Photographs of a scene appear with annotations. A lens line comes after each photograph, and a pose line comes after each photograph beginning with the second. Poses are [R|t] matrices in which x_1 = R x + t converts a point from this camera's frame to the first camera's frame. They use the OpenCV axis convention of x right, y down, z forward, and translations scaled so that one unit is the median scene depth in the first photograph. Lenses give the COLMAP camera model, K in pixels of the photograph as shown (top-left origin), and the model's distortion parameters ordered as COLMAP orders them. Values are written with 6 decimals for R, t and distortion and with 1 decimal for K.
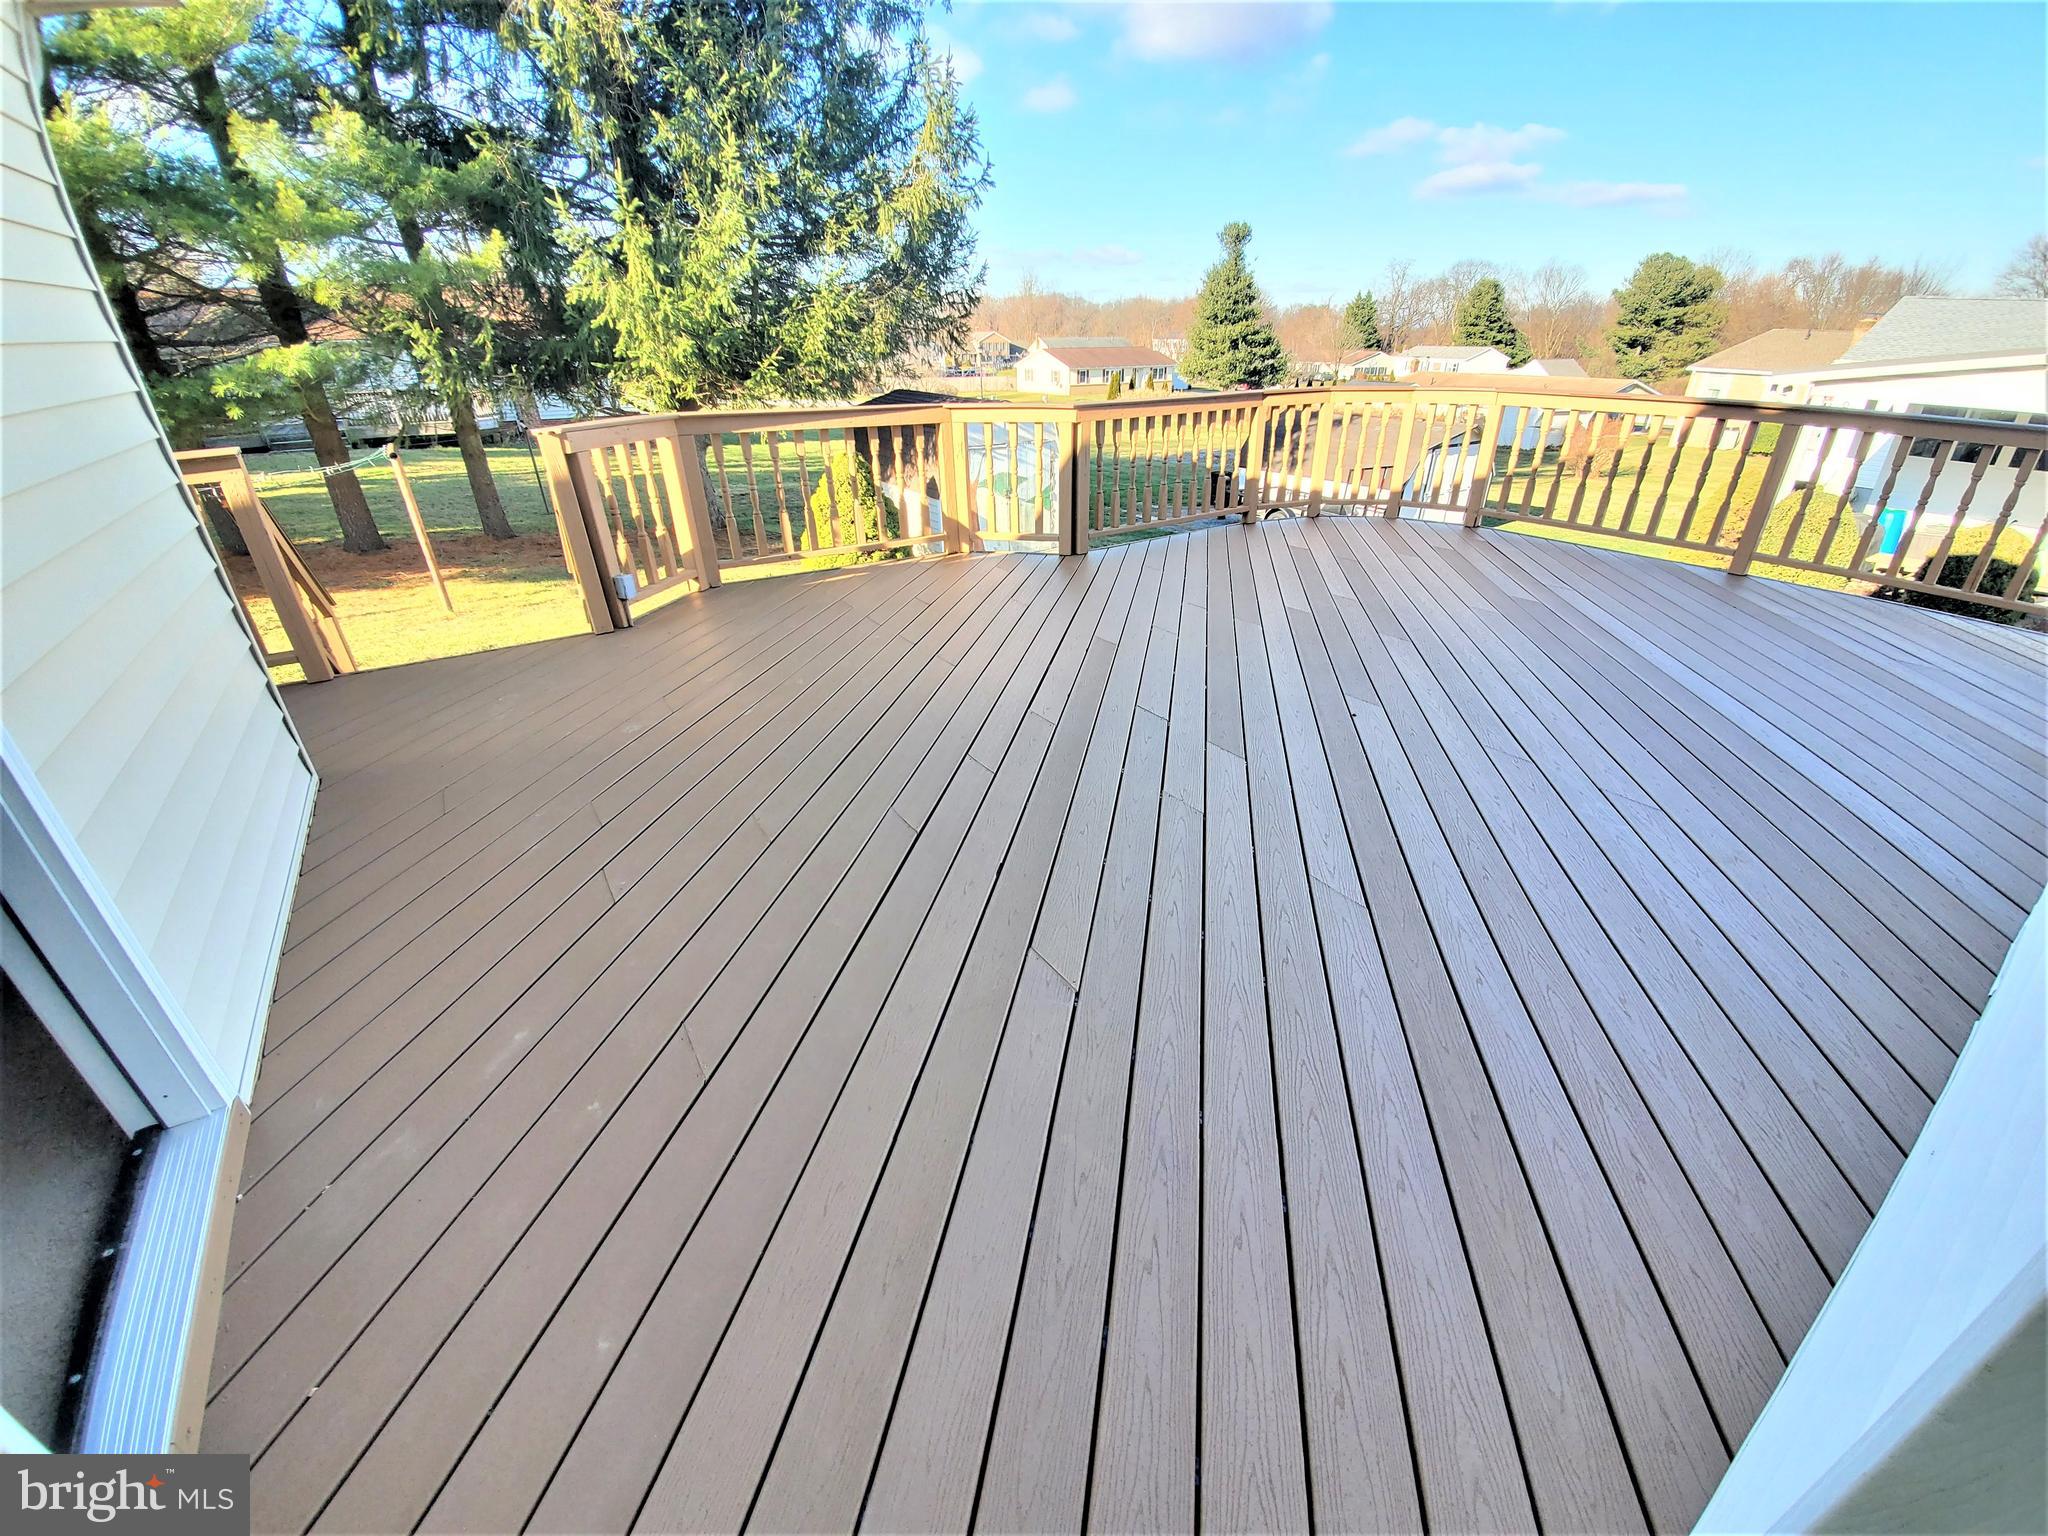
lens RADIAL K [[805.8, 0, 1024.1], [0, 805.8, 761.4], [0, 0, 1]] dist [0.014177, -0.014341]
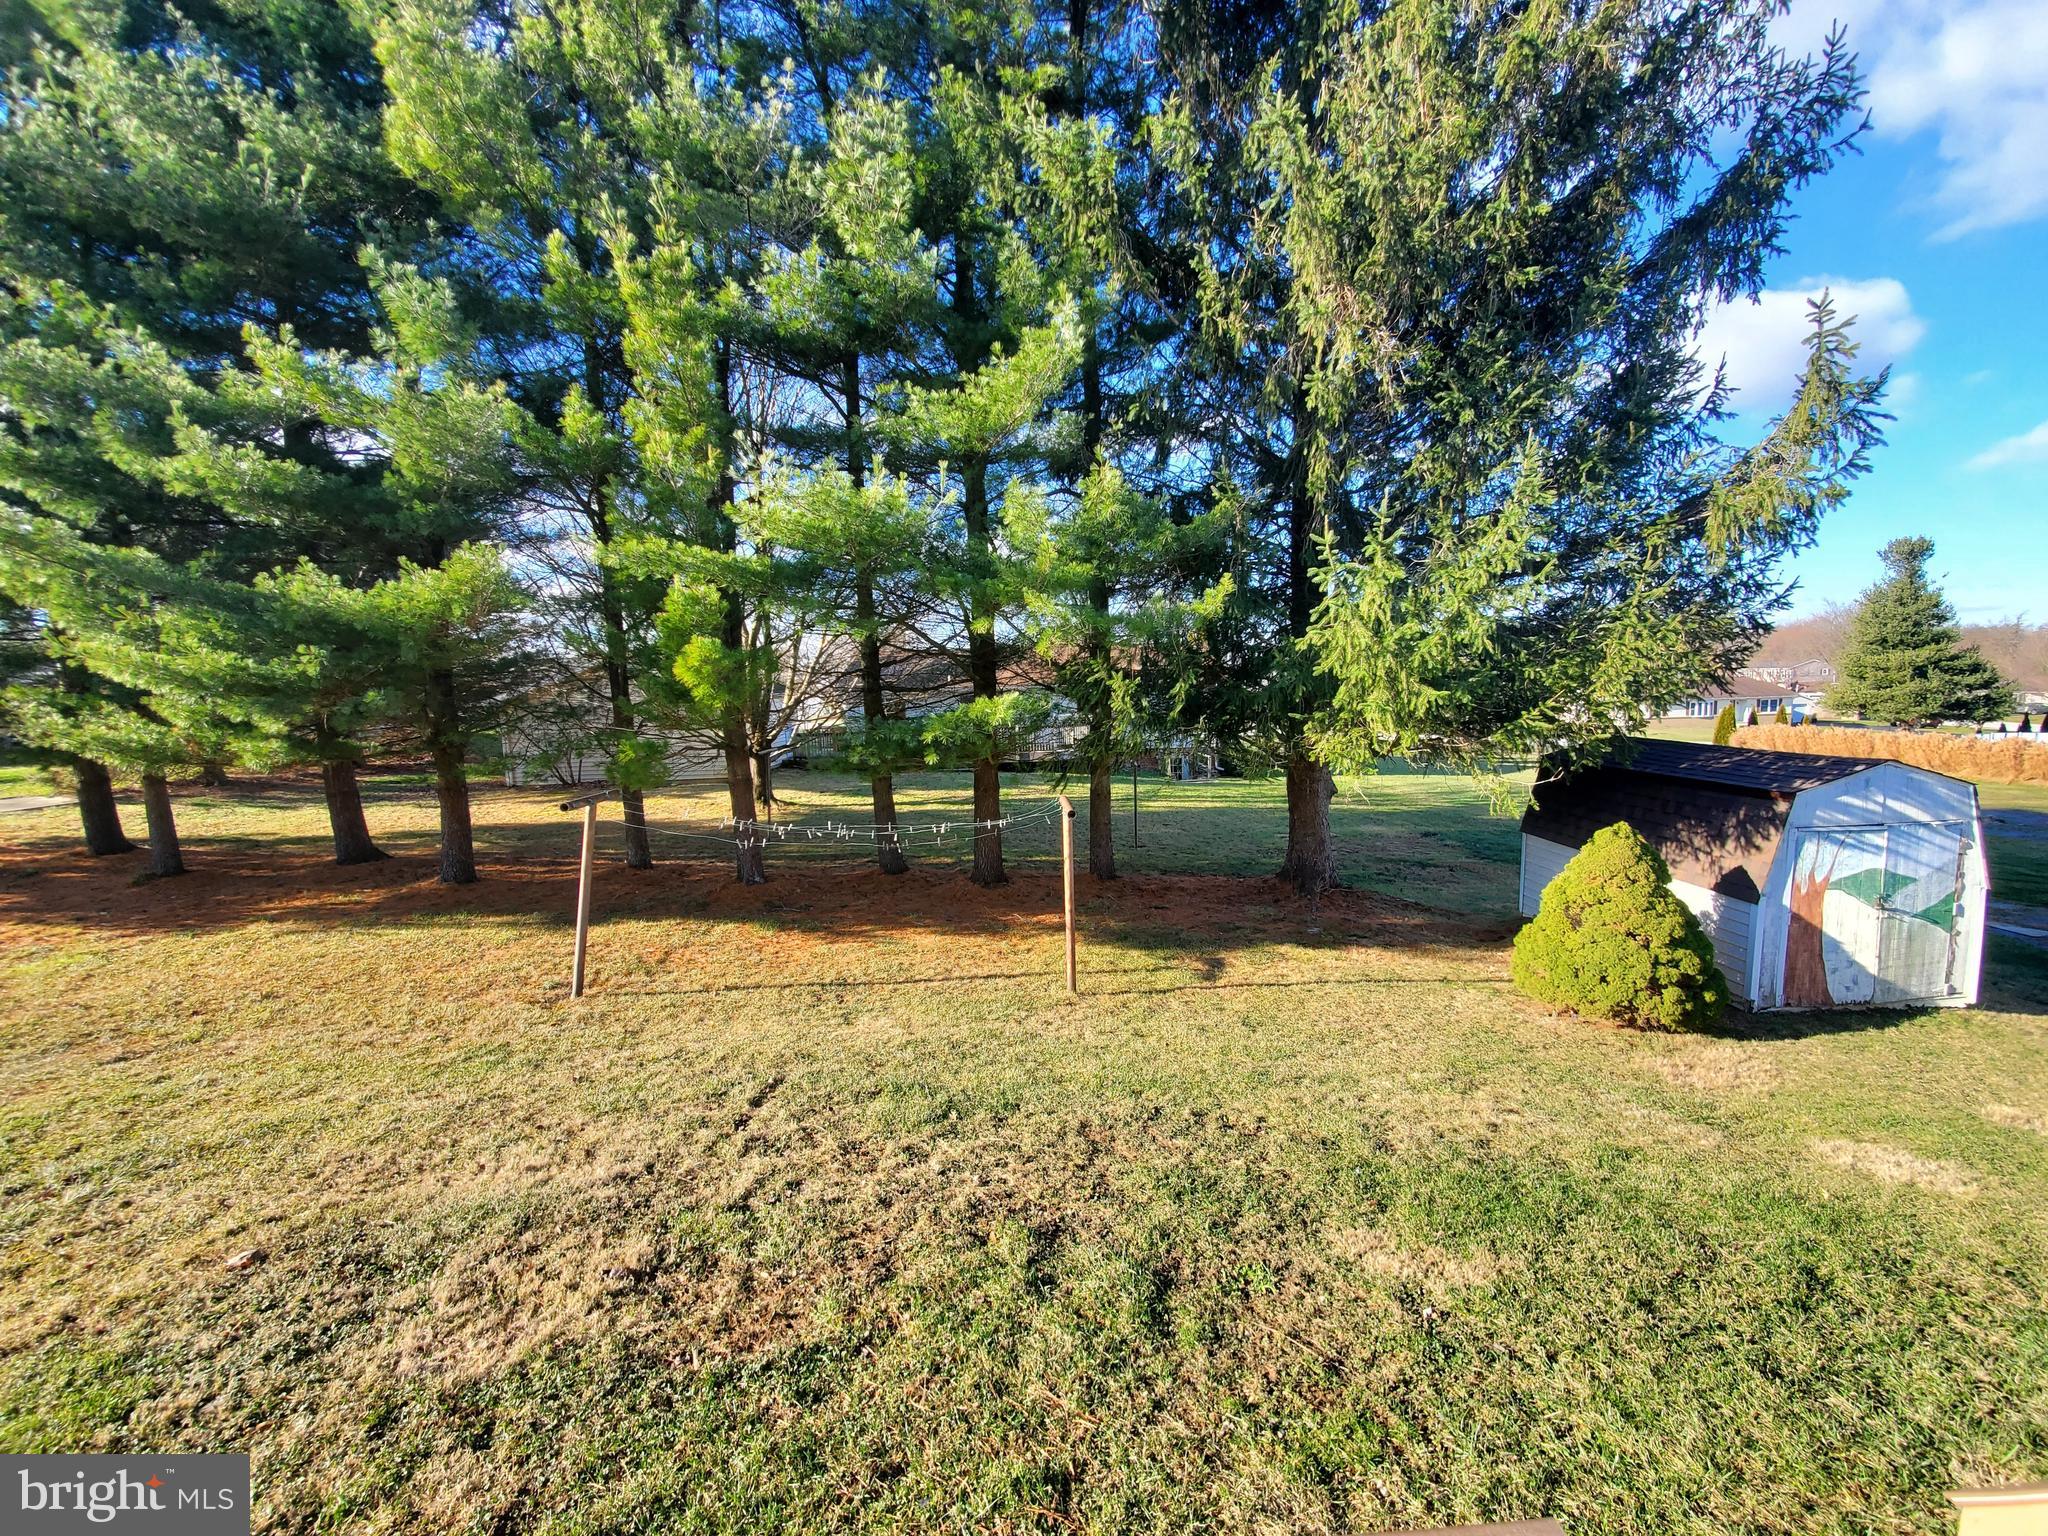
lens RADIAL K [[818.8, 0, 1061.0], [0, 818.8, 770.2], [0, 0, 1]] dist [0.018988, -0.020416]
pose [[0.853906, 0.043123, -0.518638, -0.299528], [-0.225577, 0.928749, -0.294177, -0.148618], [0.468999, 0.368193, 0.802792, 0.257545]]
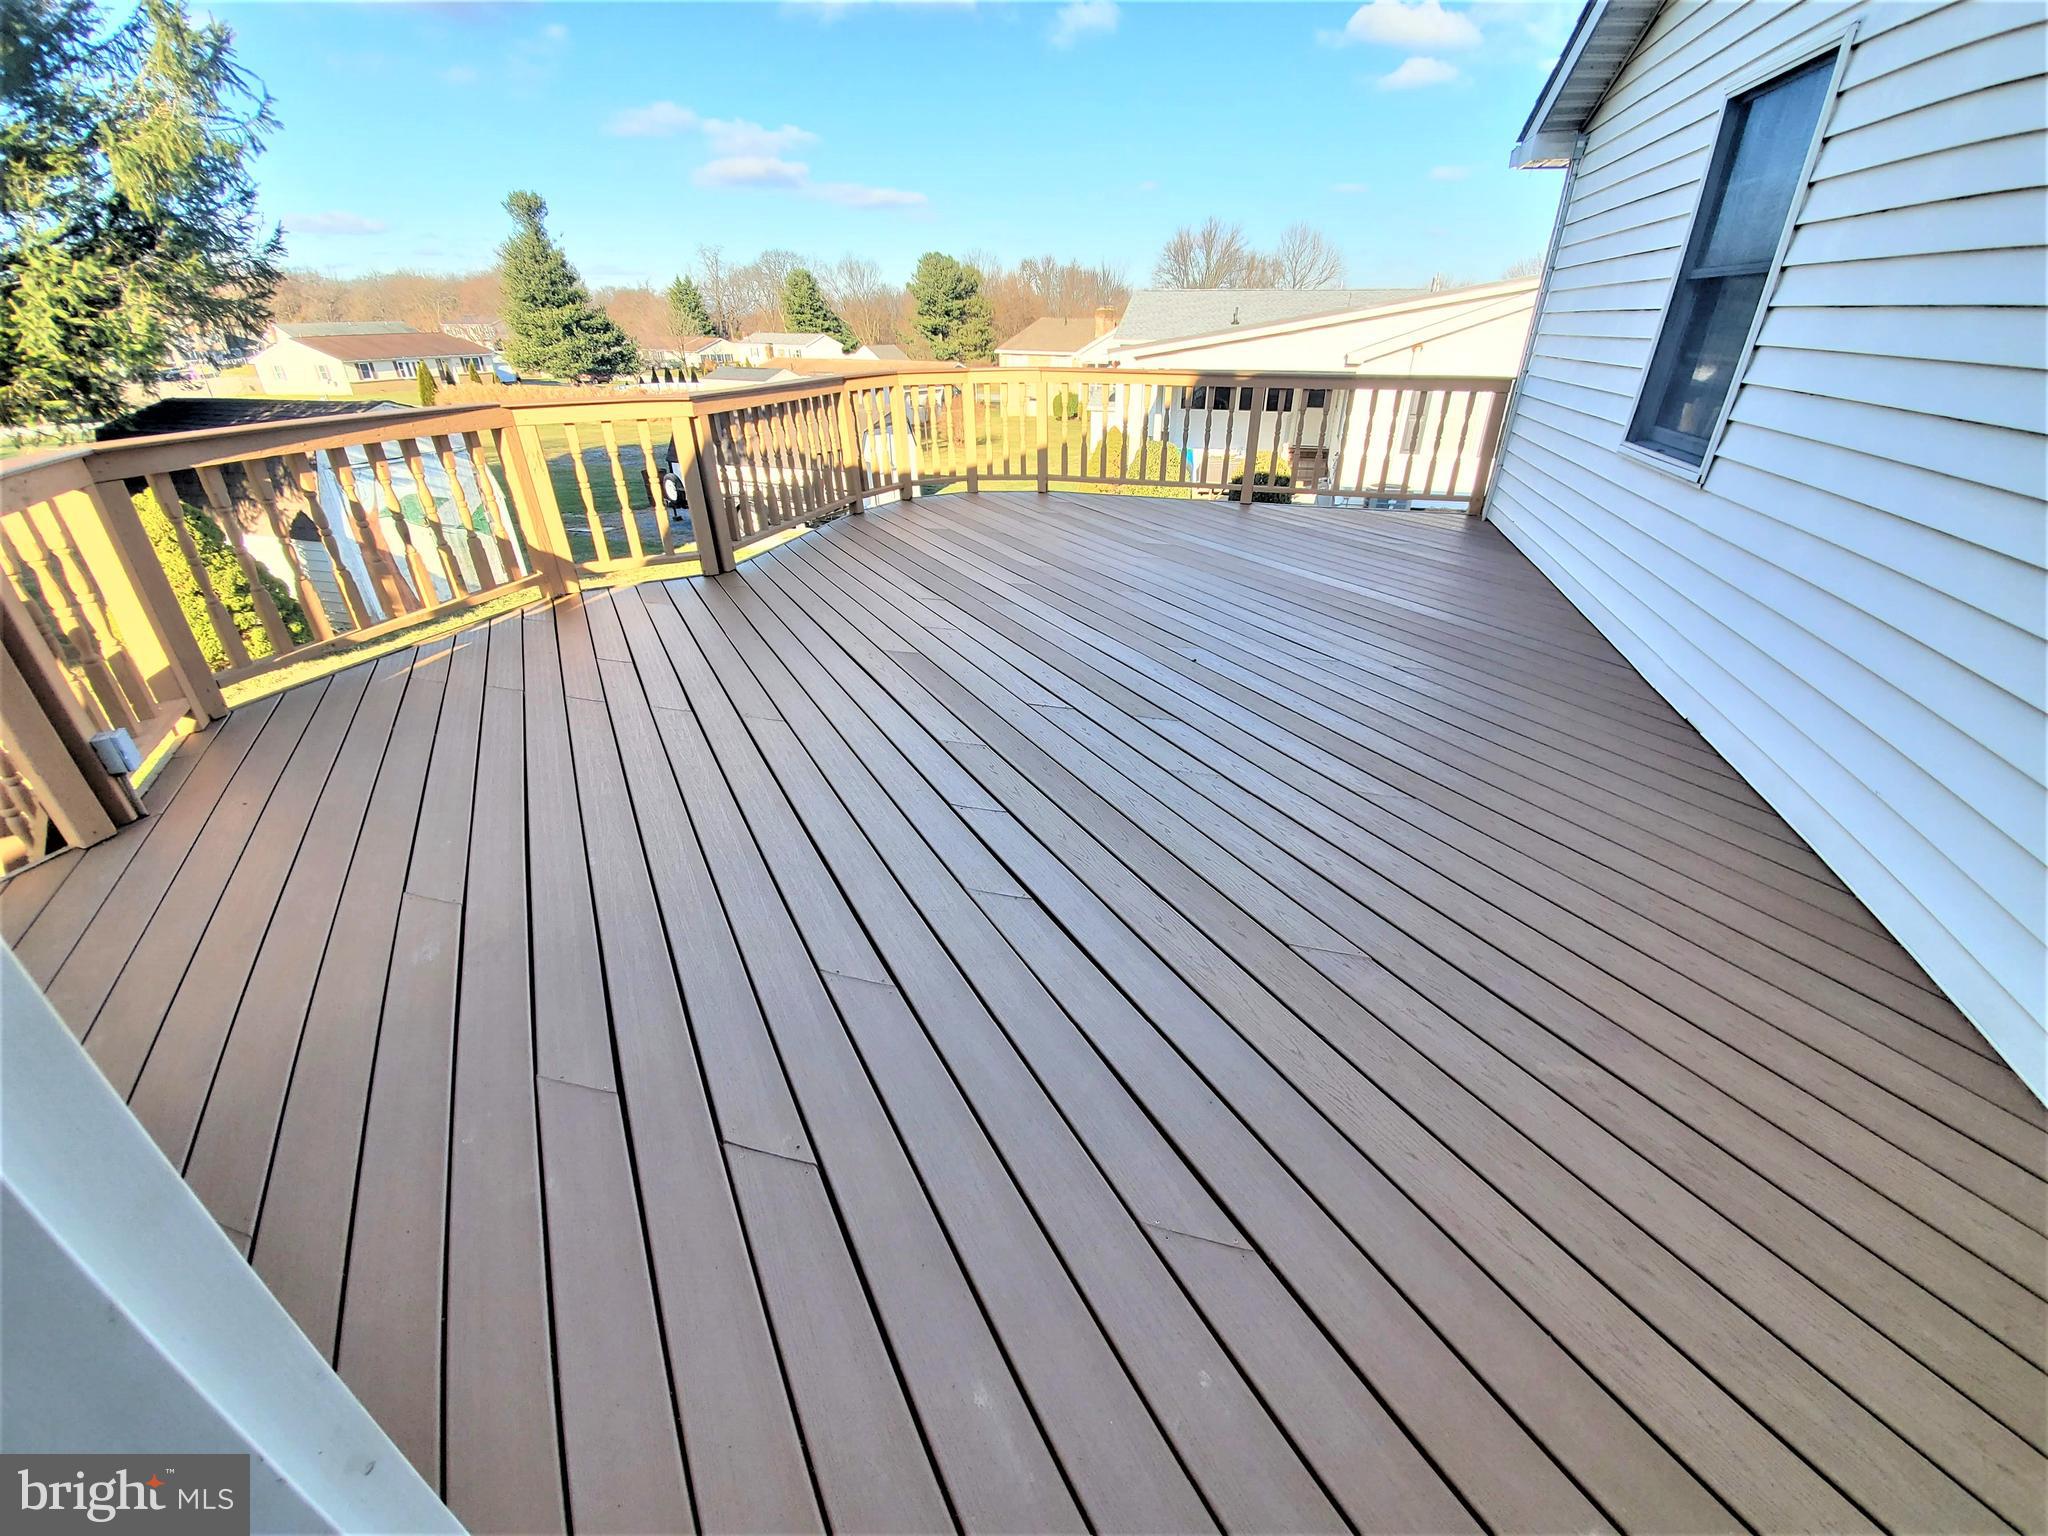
lens RADIAL K [[816.4, 0, 1045.9], [0, 816.4, 764.4], [0, 0, 1]] dist [0.017109, -0.019706]
pose [[0.756026, -0.301463, 0.580986, -0.104672], [0.295375, 0.949237, 0.108175, -0.024382], [-0.584104, 0.089825, 0.806693, 0.052275]]
